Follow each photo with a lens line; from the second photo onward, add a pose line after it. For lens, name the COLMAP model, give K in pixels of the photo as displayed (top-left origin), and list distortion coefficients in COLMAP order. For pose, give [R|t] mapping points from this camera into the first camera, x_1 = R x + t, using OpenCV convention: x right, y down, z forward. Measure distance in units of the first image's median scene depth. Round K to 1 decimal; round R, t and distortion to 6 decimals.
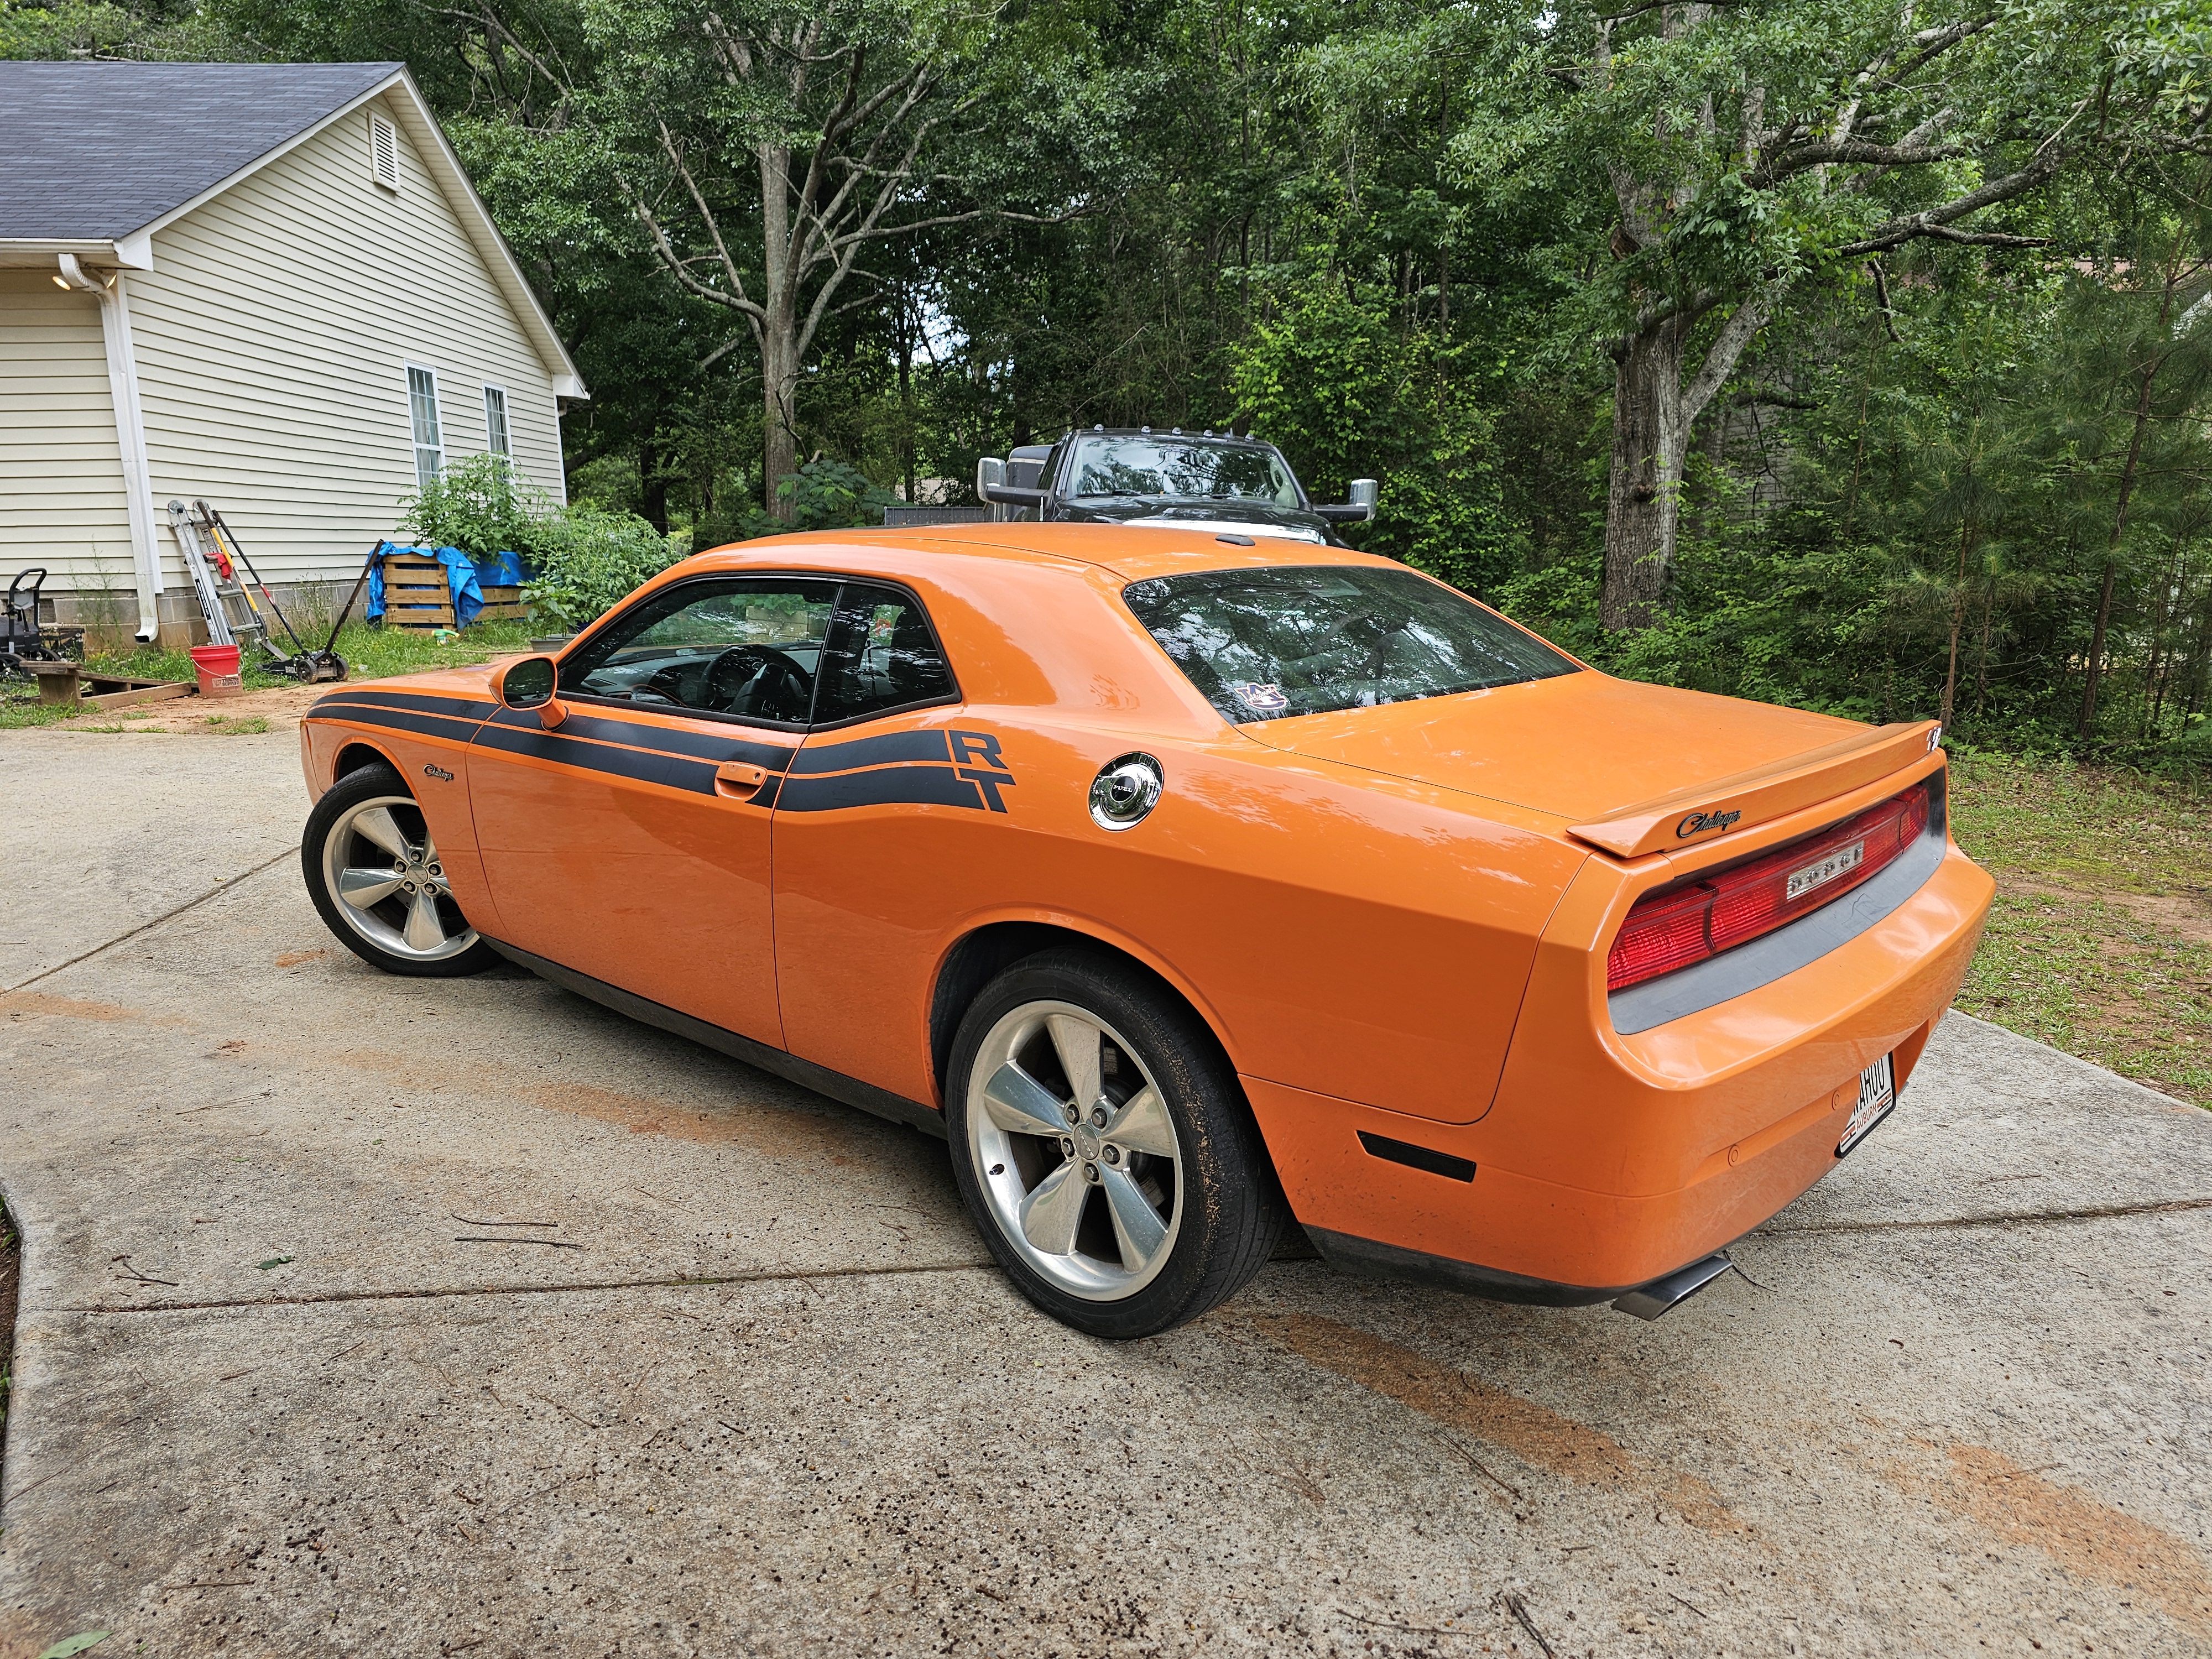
lens RADIAL K [[1473.2, 0, 1111.3], [0, 1473.2, 816.9], [0, 0, 1]] dist [0.037928, -0.026811]
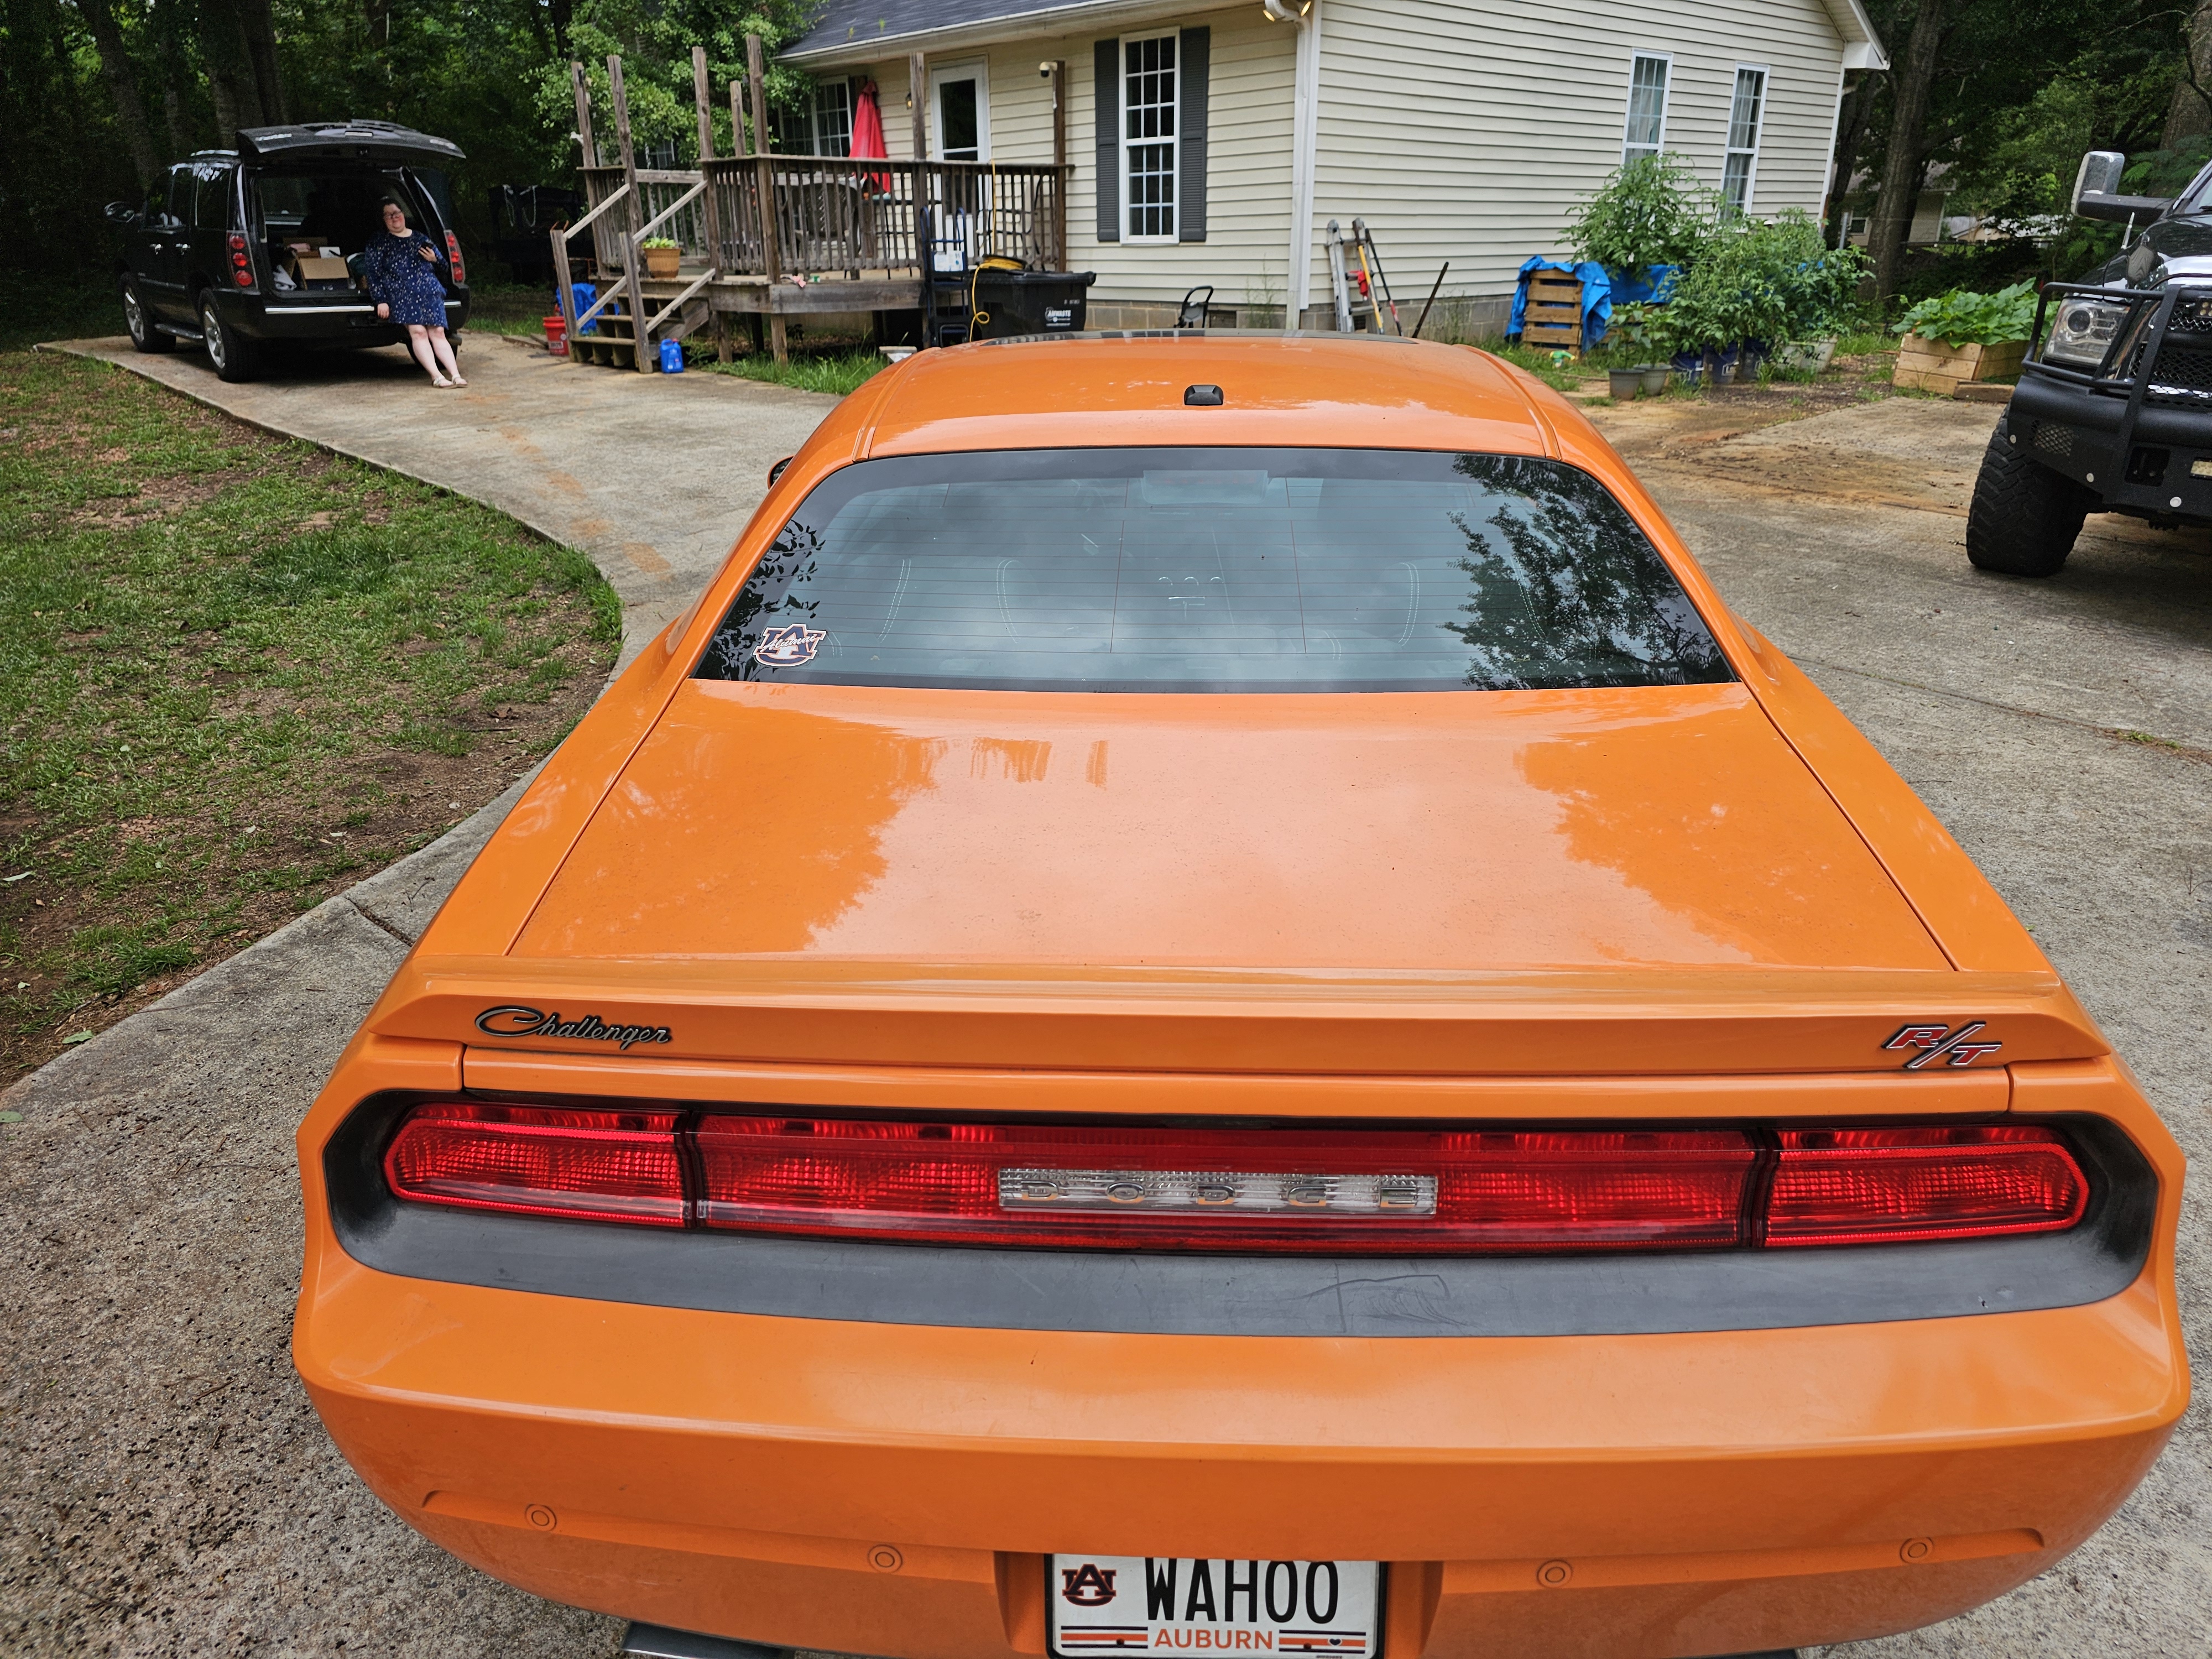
lens RADIAL K [[1473.2, 0, 1124.8], [0, 1473.2, 814.9], [0, 0, 1]] dist [0.037928, -0.026811]
pose [[0.650017, 0.279371, -0.706704, 0.152477], [-0.138523, 0.957951, 0.251281, -0.042060], [0.747188, -0.065442, 0.661383, 0.124156]]
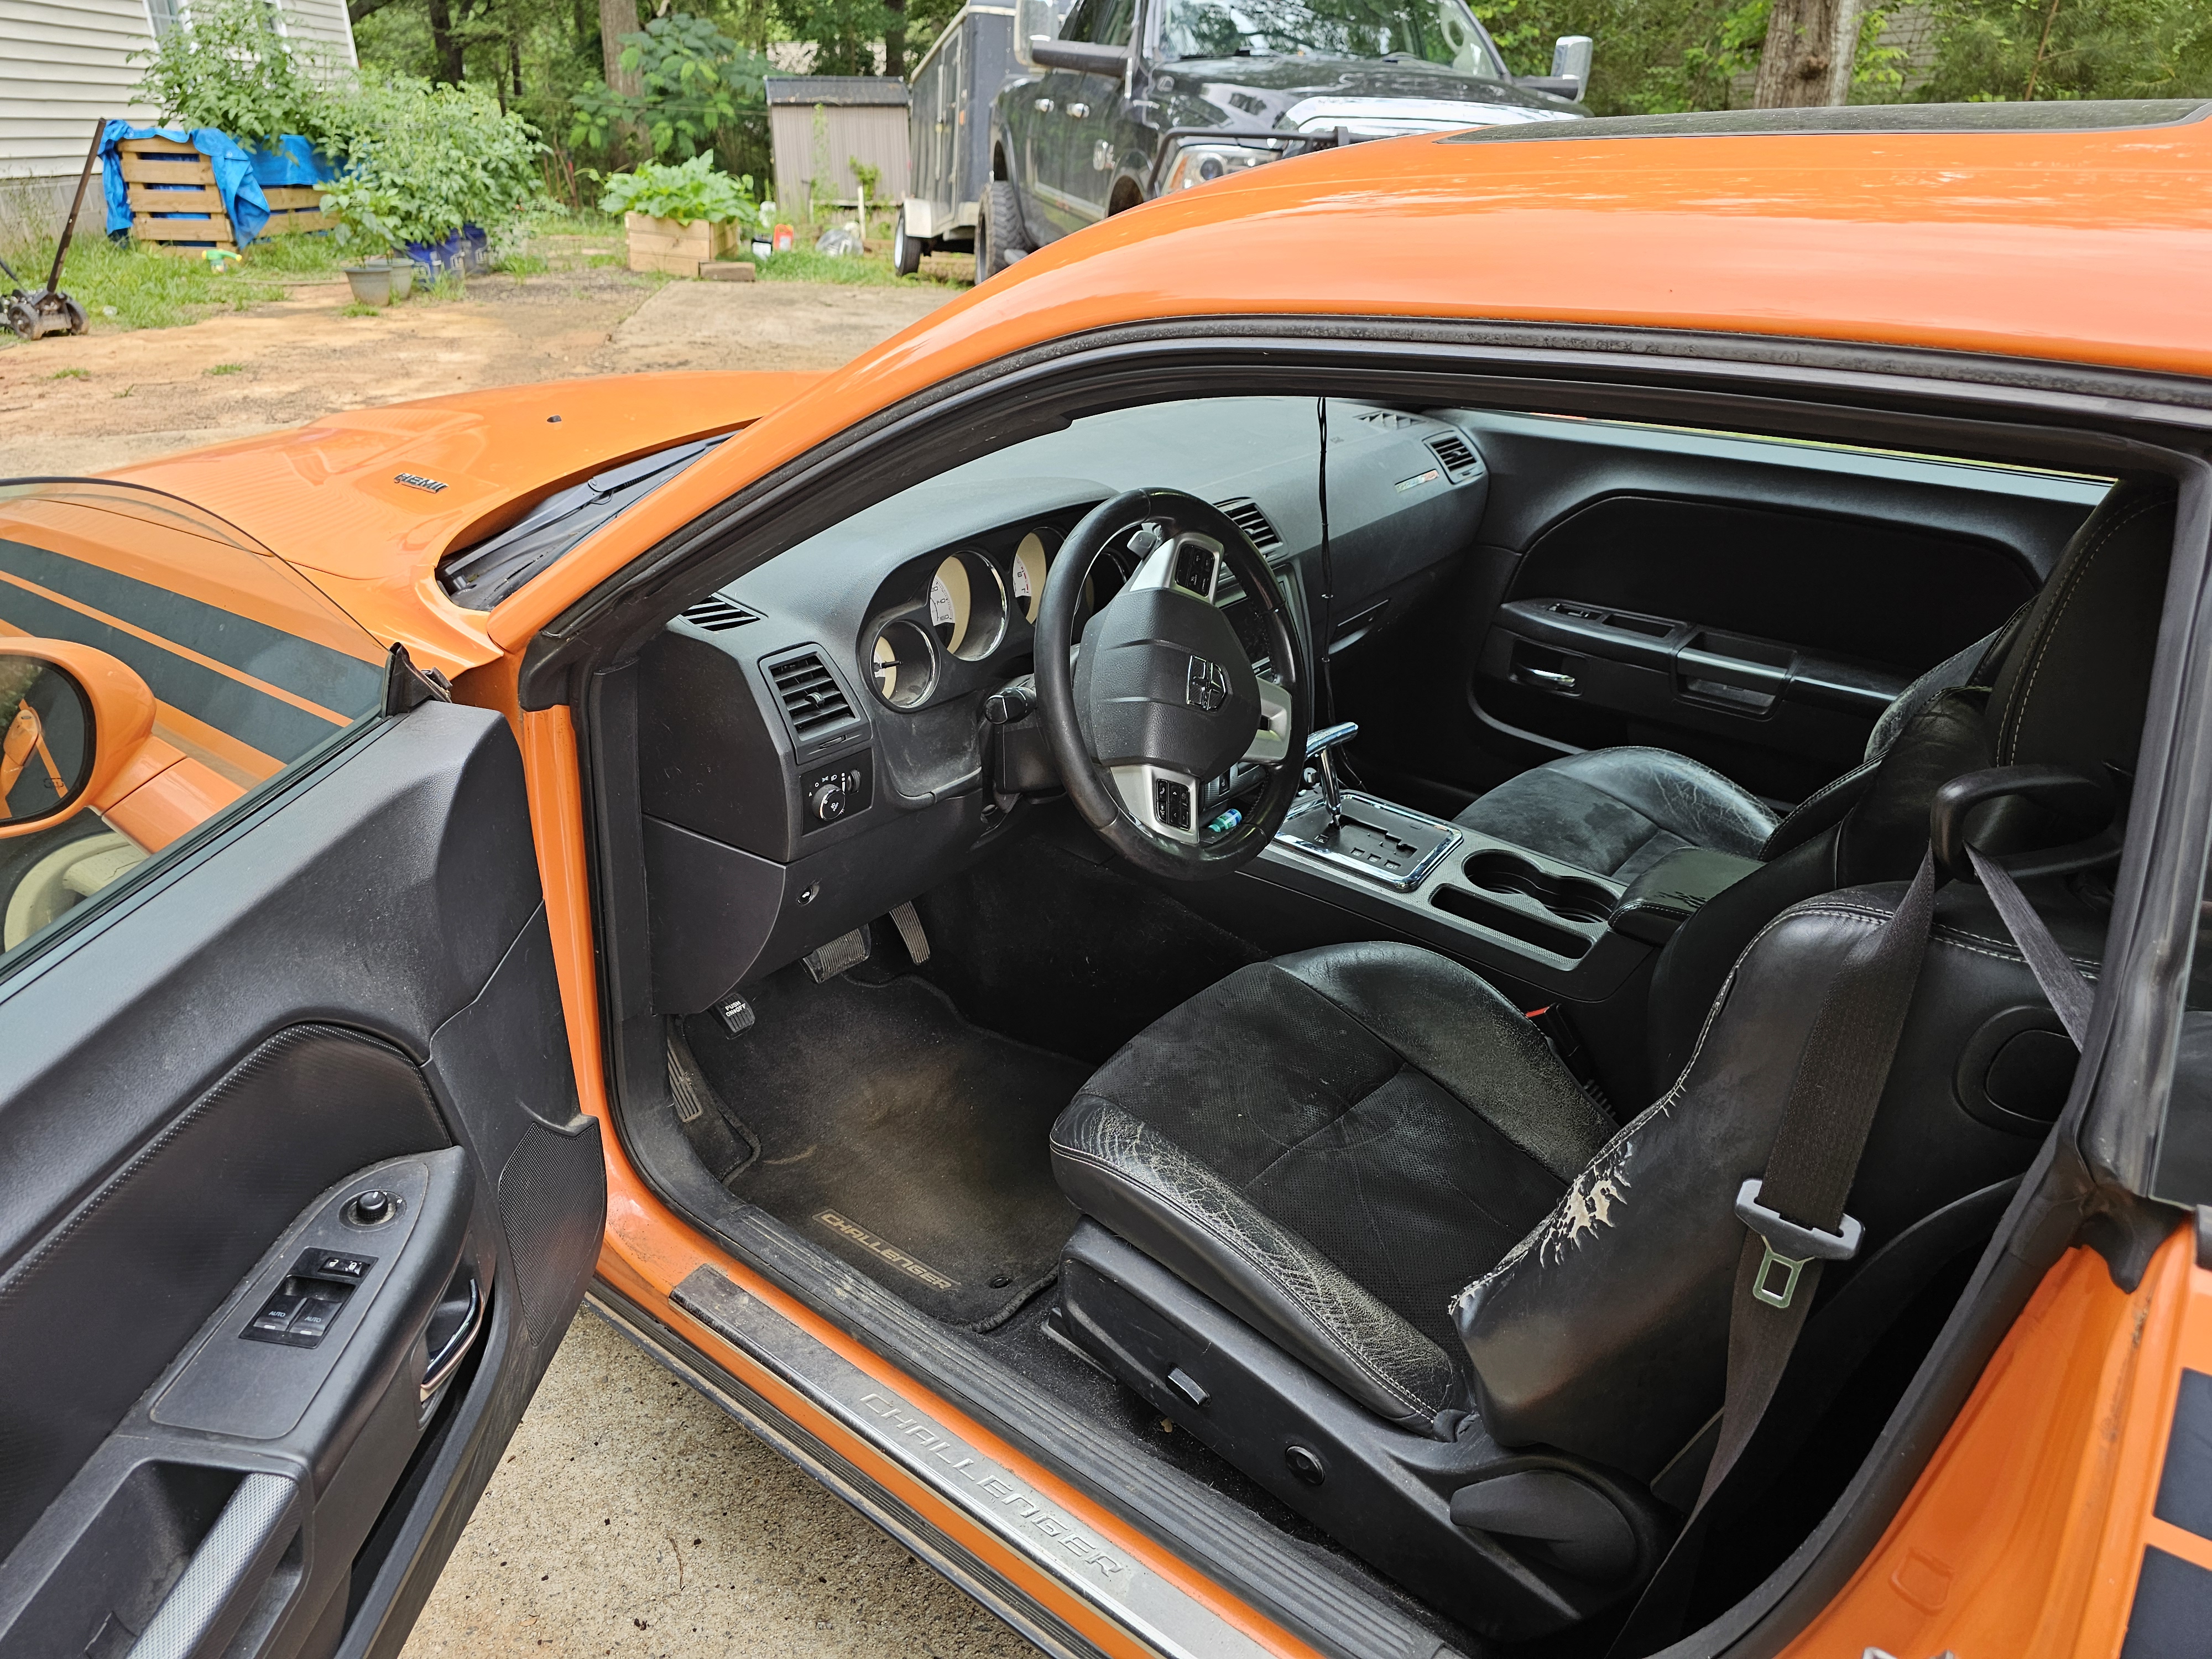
lens RADIAL K [[1473.2, 0, 1090.9], [0, 1473.2, 812.5], [0, 0, 1]] dist [0.037928, -0.026811]
pose [[0.997204, -0.023029, 0.071097, -0.083110], [0.004806, 0.969128, 0.246510, -0.038906], [-0.074579, -0.245479, 0.966529, 0.198000]]
